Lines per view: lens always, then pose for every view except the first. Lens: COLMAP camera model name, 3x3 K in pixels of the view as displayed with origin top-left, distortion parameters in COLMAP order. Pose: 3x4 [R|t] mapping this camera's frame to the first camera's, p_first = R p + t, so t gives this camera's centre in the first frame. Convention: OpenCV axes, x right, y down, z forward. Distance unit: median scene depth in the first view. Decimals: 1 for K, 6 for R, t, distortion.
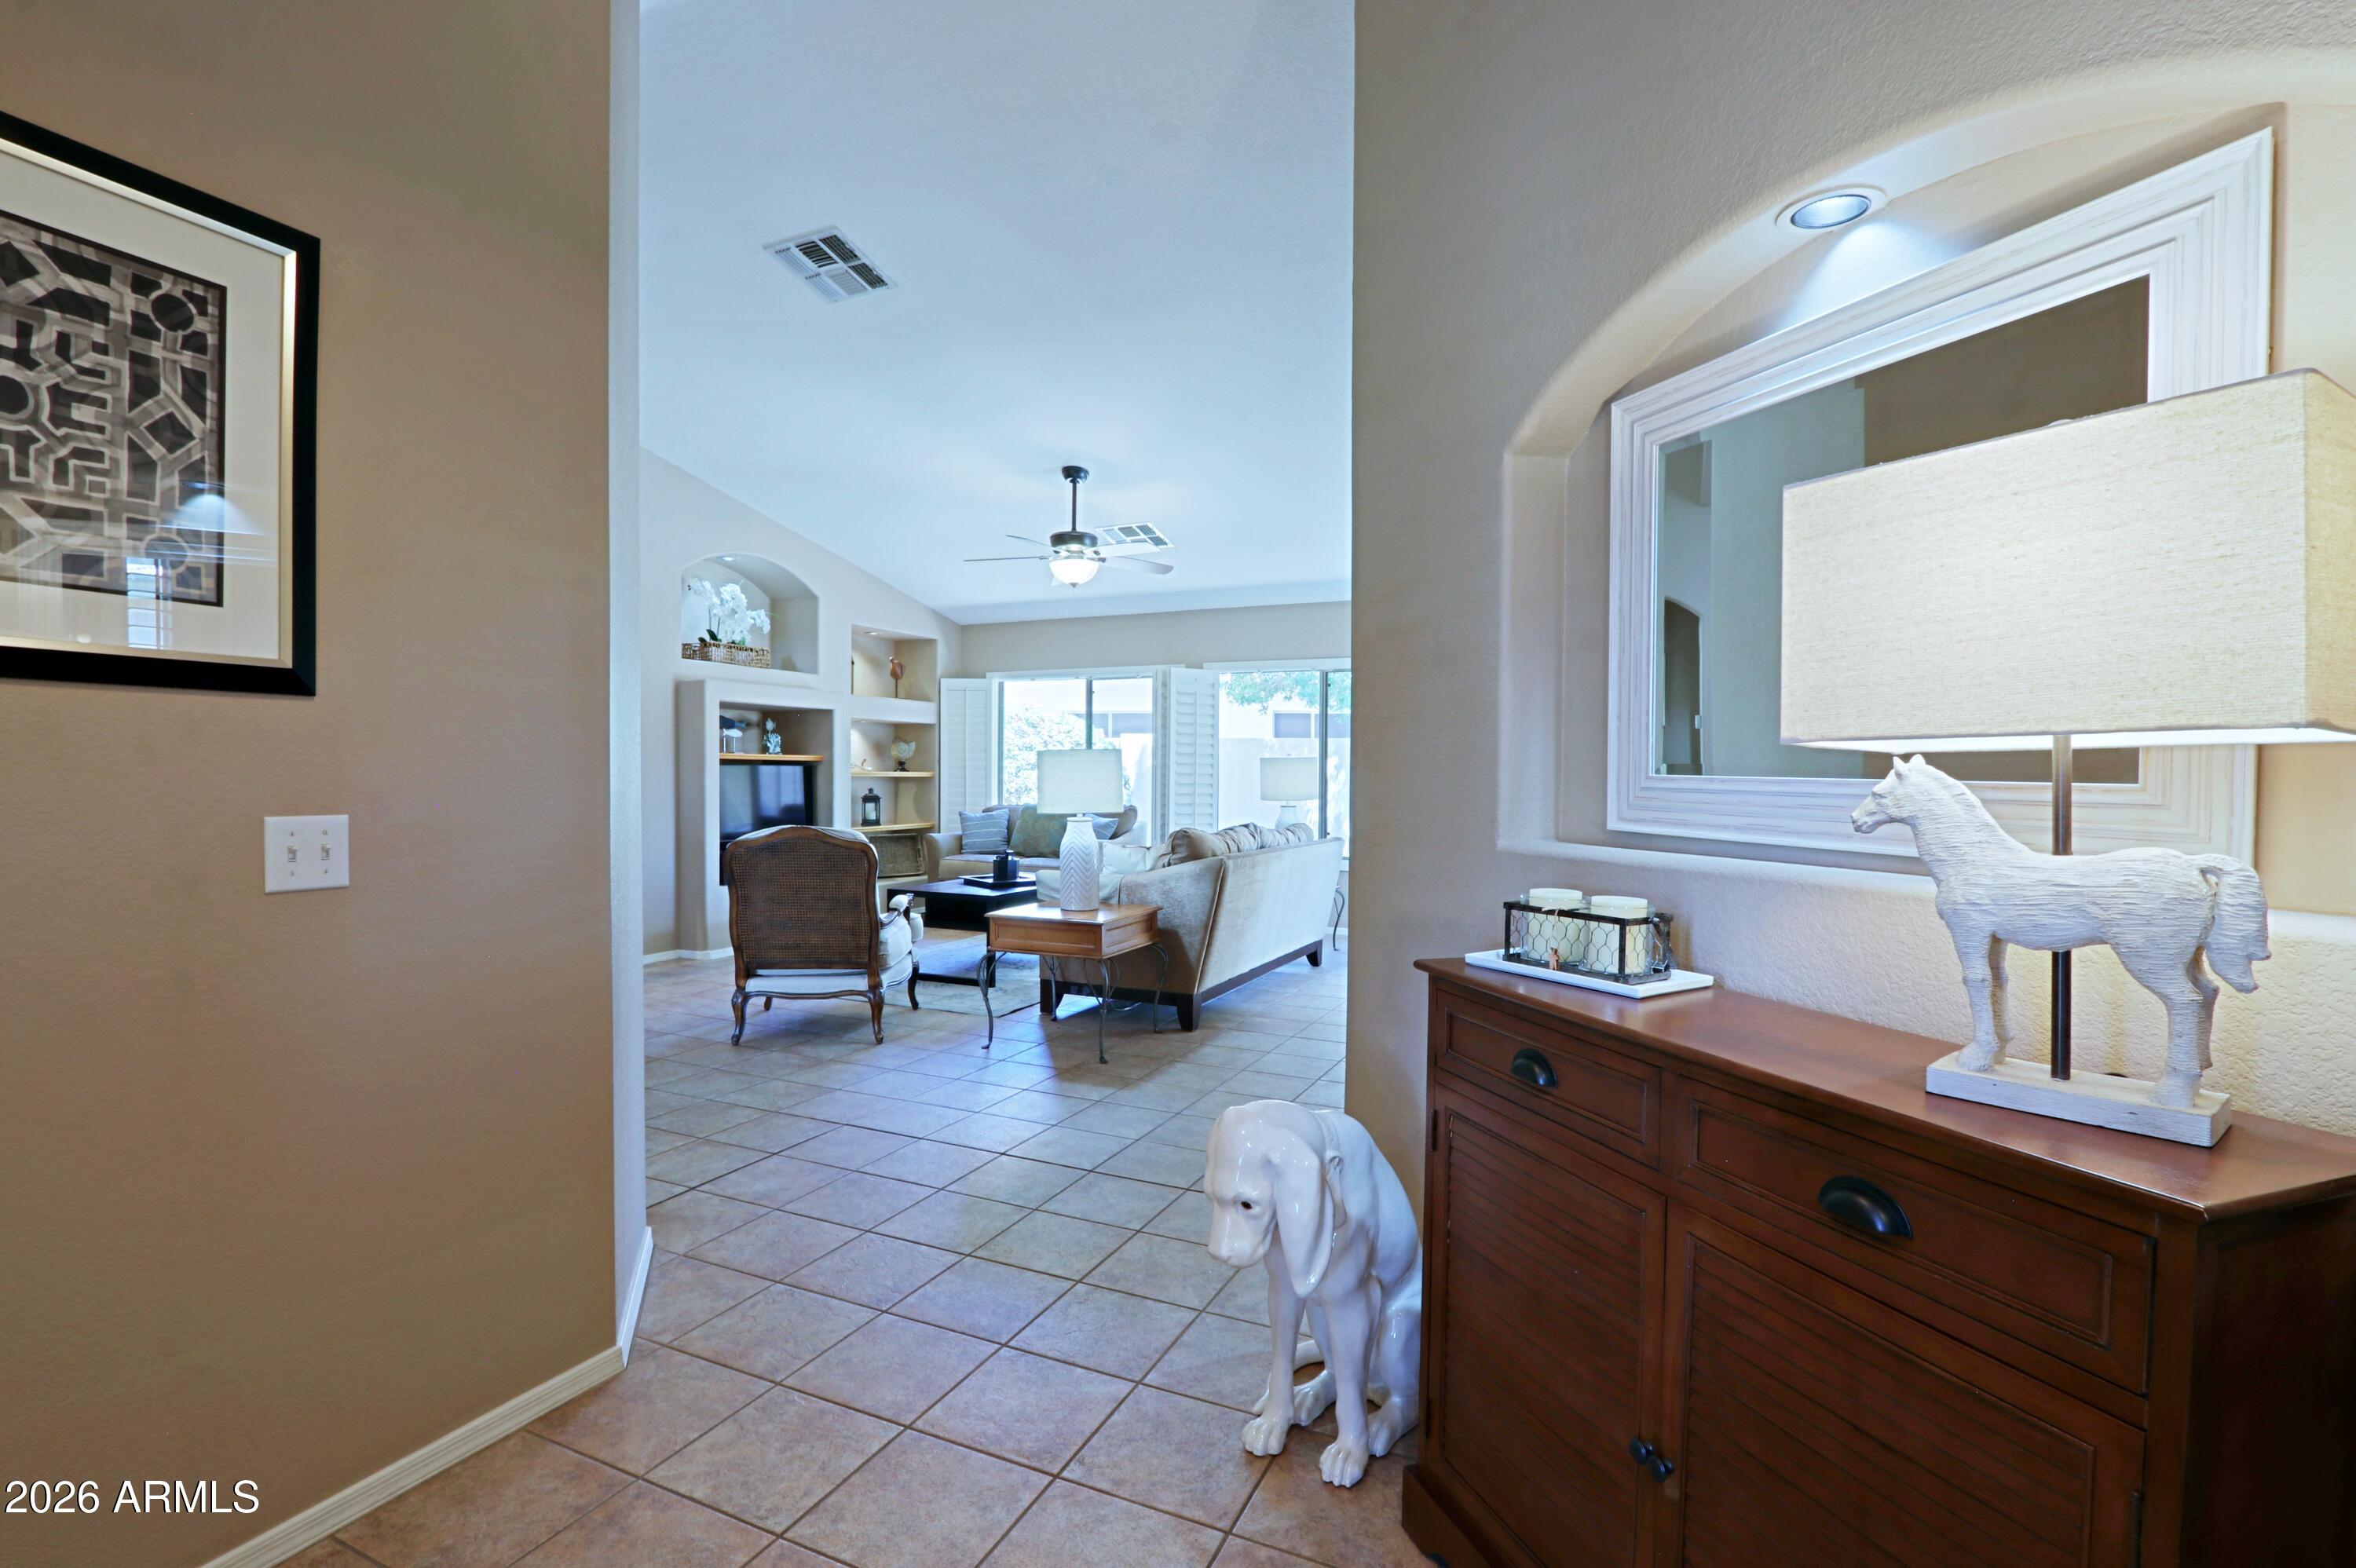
lens RADIAL K [[1084.4, 0, 1162.0], [0, 1084.4, 778.4], [0, 0, 1]] dist [-0.019839, 0.002429]
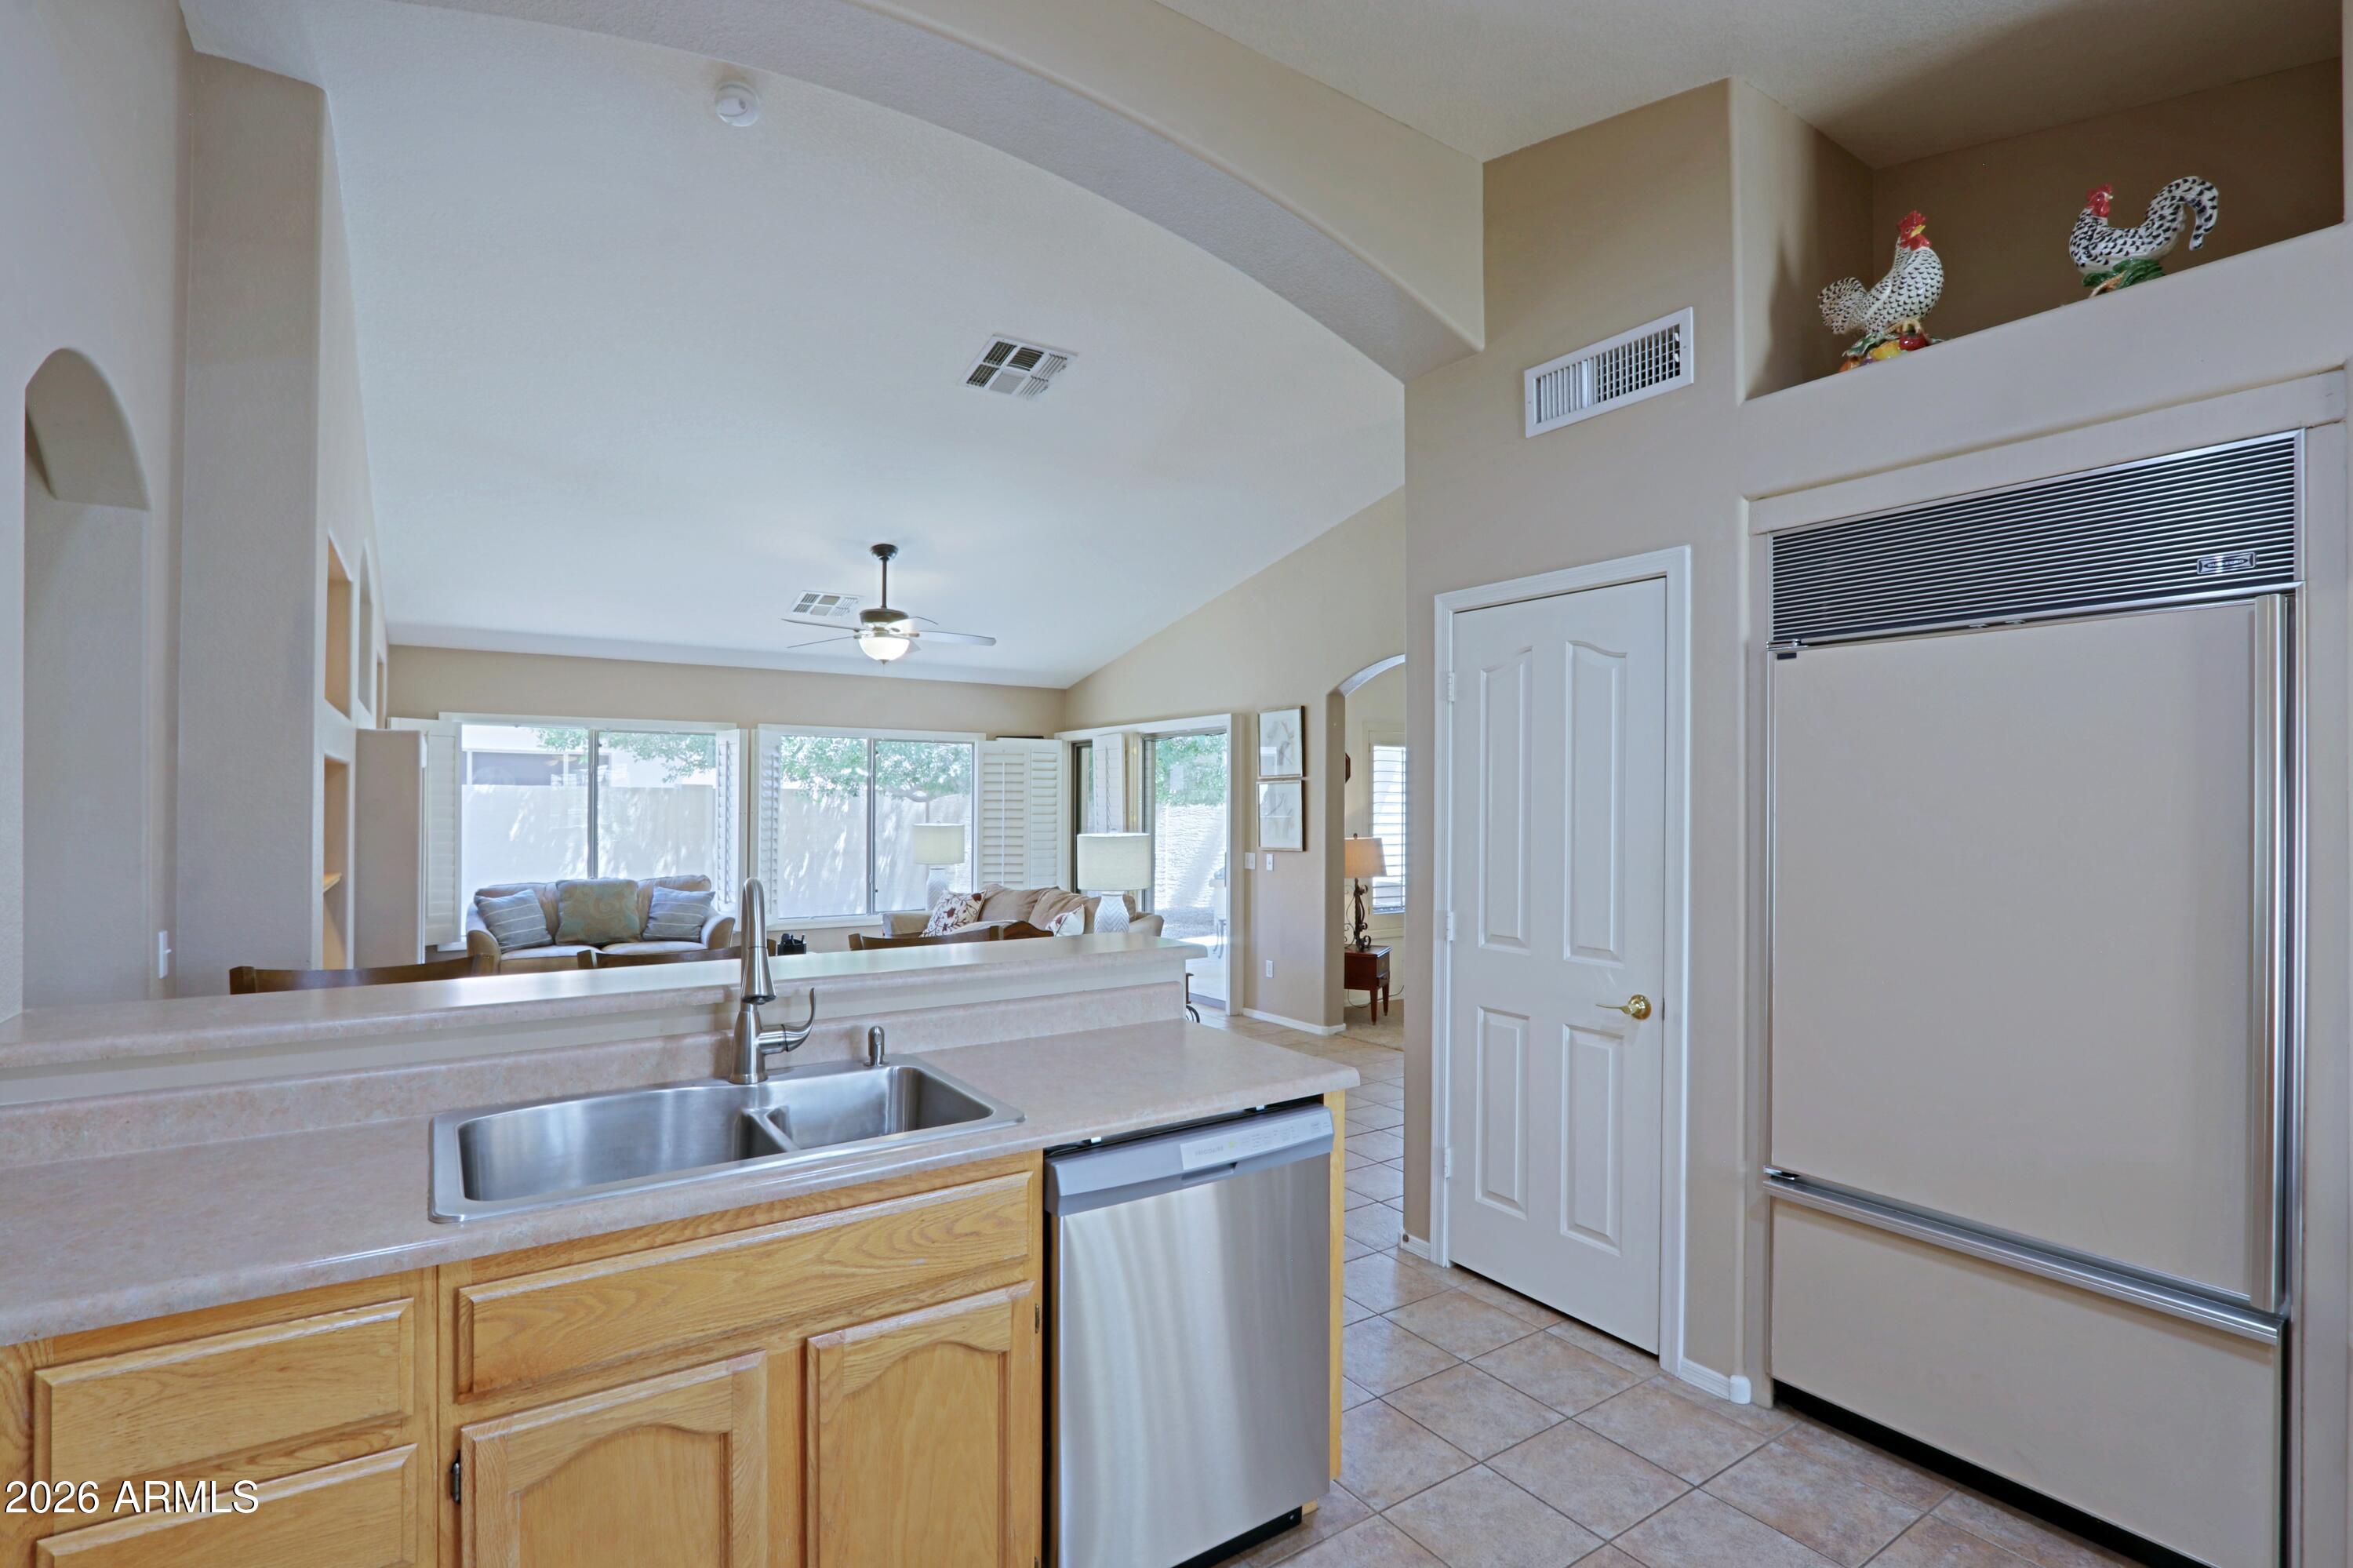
lens RADIAL K [[1083.1, 0, 1150.8], [0, 1083.1, 797.3], [0, 0, 1]] dist [-0.019839, 0.002429]
pose [[0.528326, 0.002777, 0.849037, -0.802474], [0.003378, 0.999980, -0.005373, -0.046069], [-0.849035, 0.005707, 0.528306, 0.257411]]
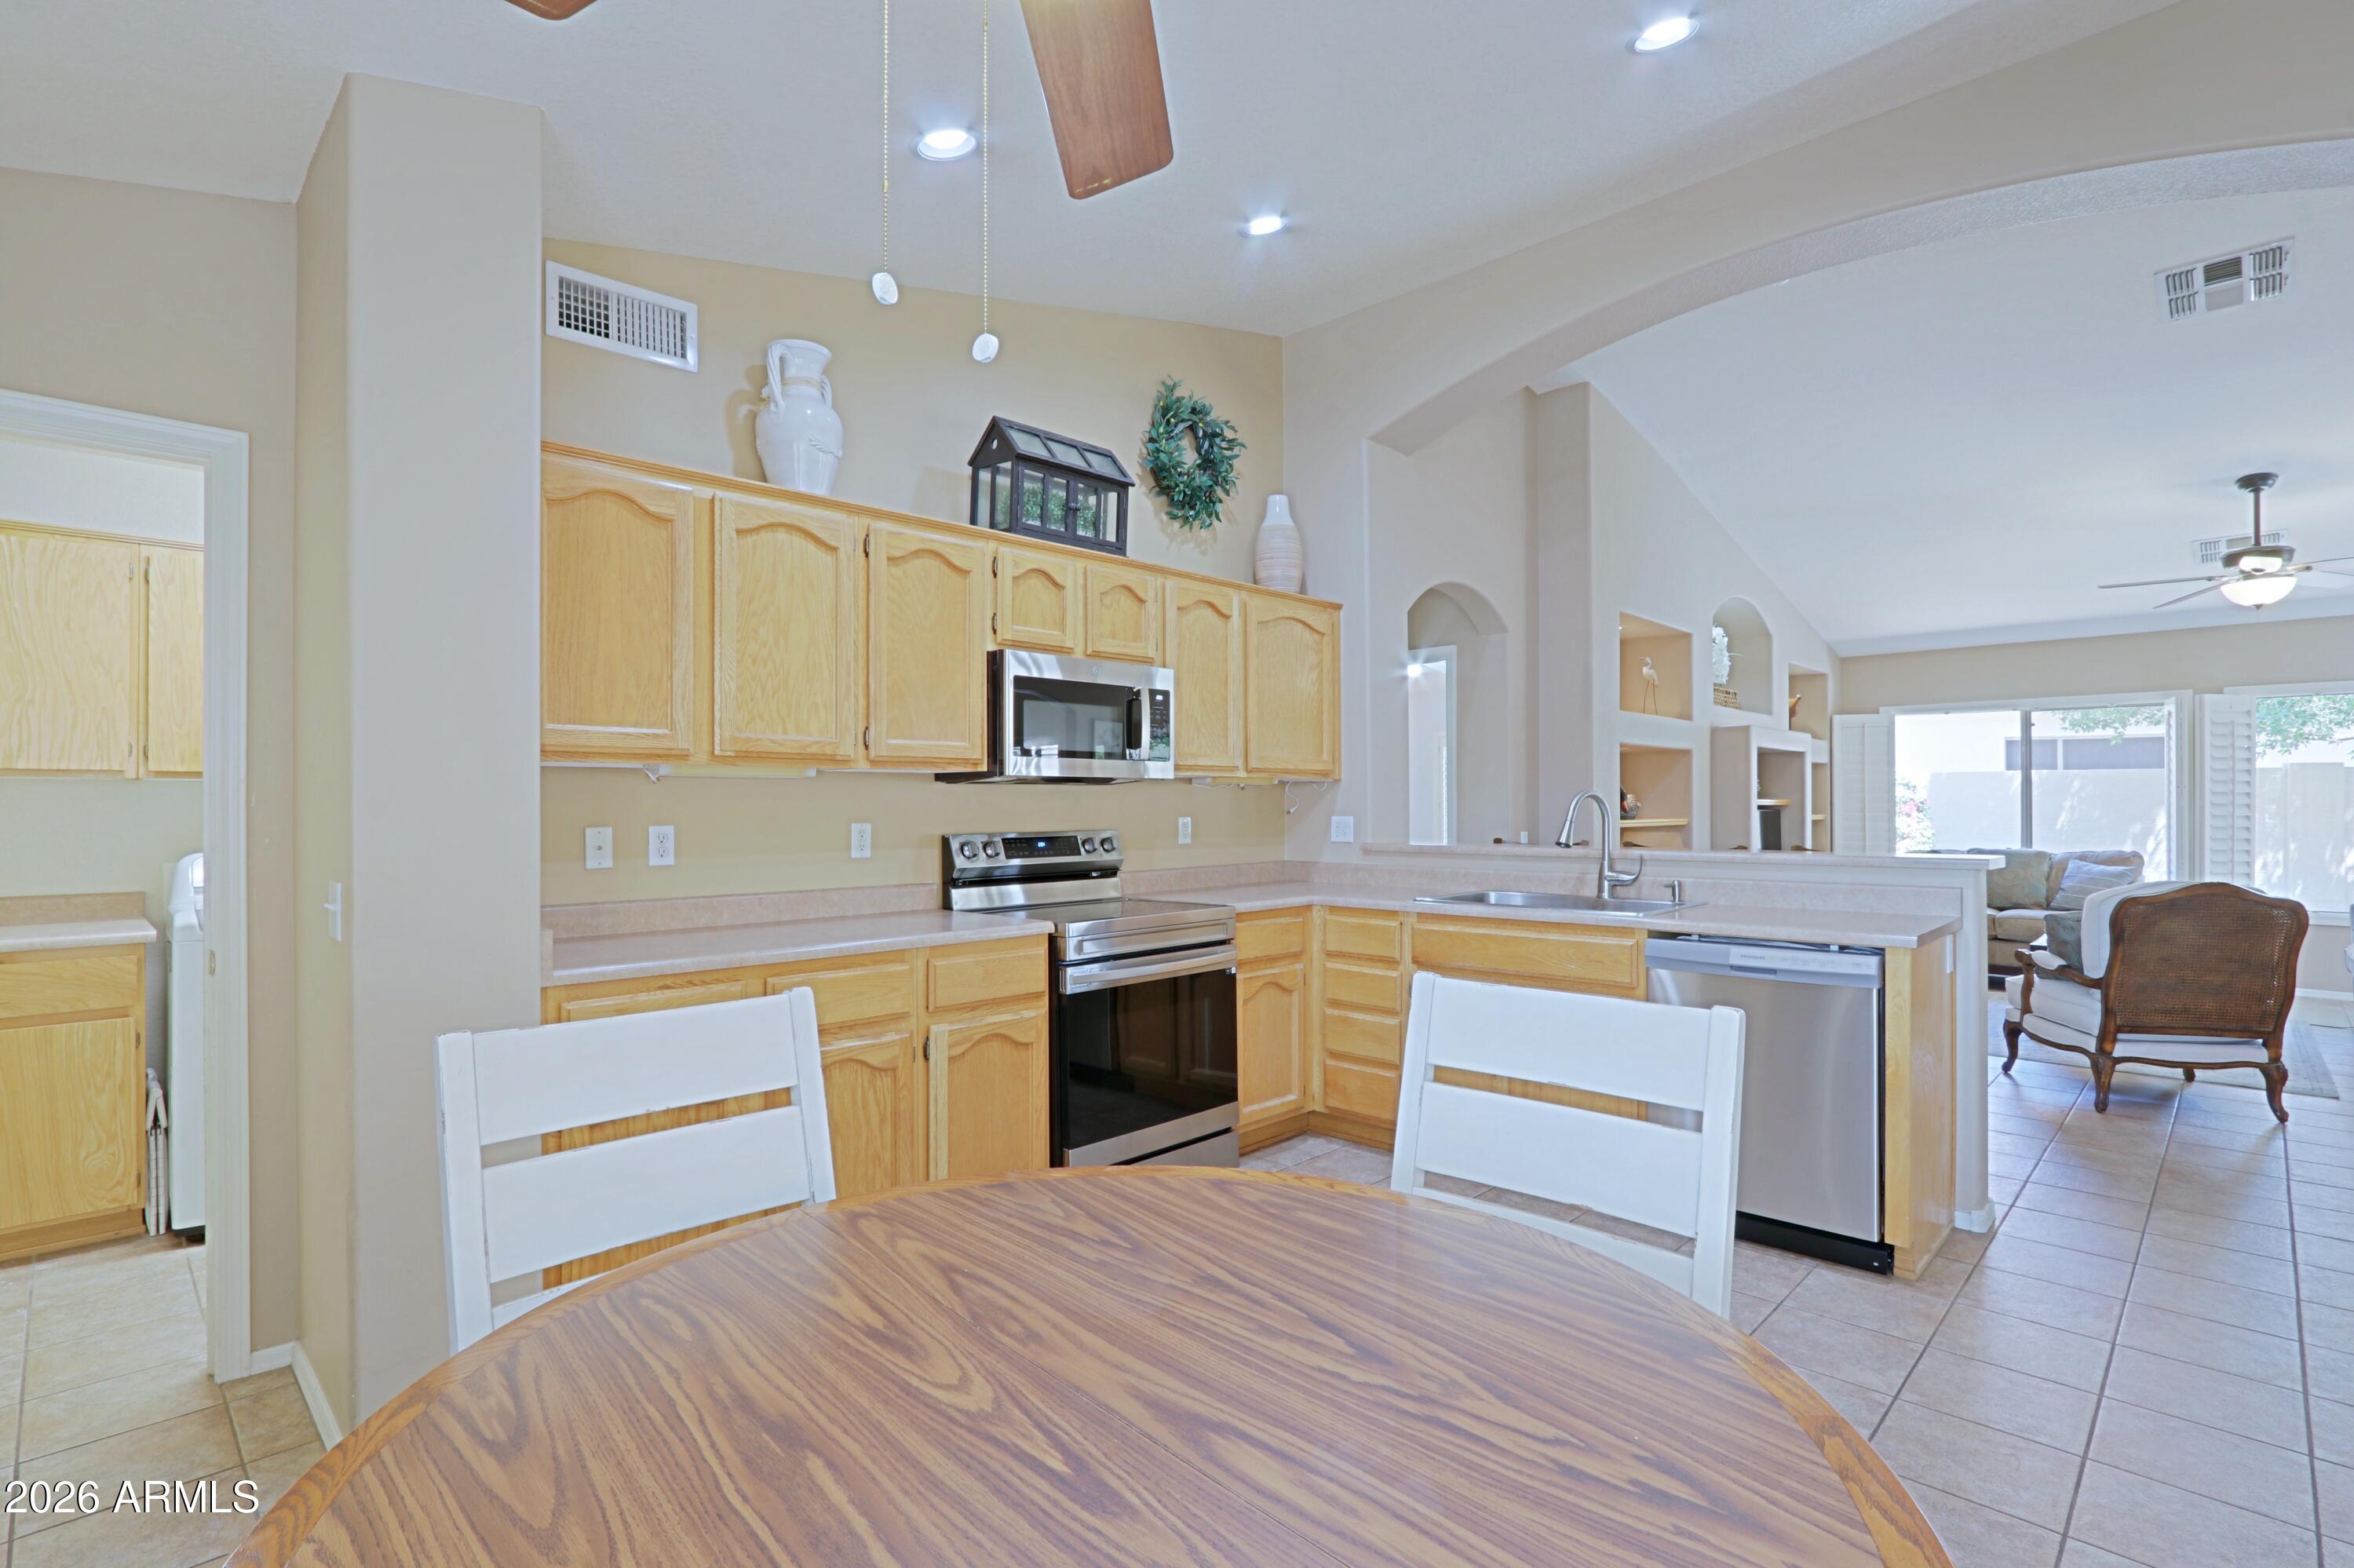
lens RADIAL K [[1083.5, 0, 1199.6], [0, 1083.5, 792.3], [0, 0, 1]] dist [-0.019839, 0.002429]
pose [[0.947100, -0.011519, -0.320732, -0.625056], [0.006295, 0.999830, -0.017320, -0.016419], [0.320877, 0.014385, 0.947012, -0.104137]]
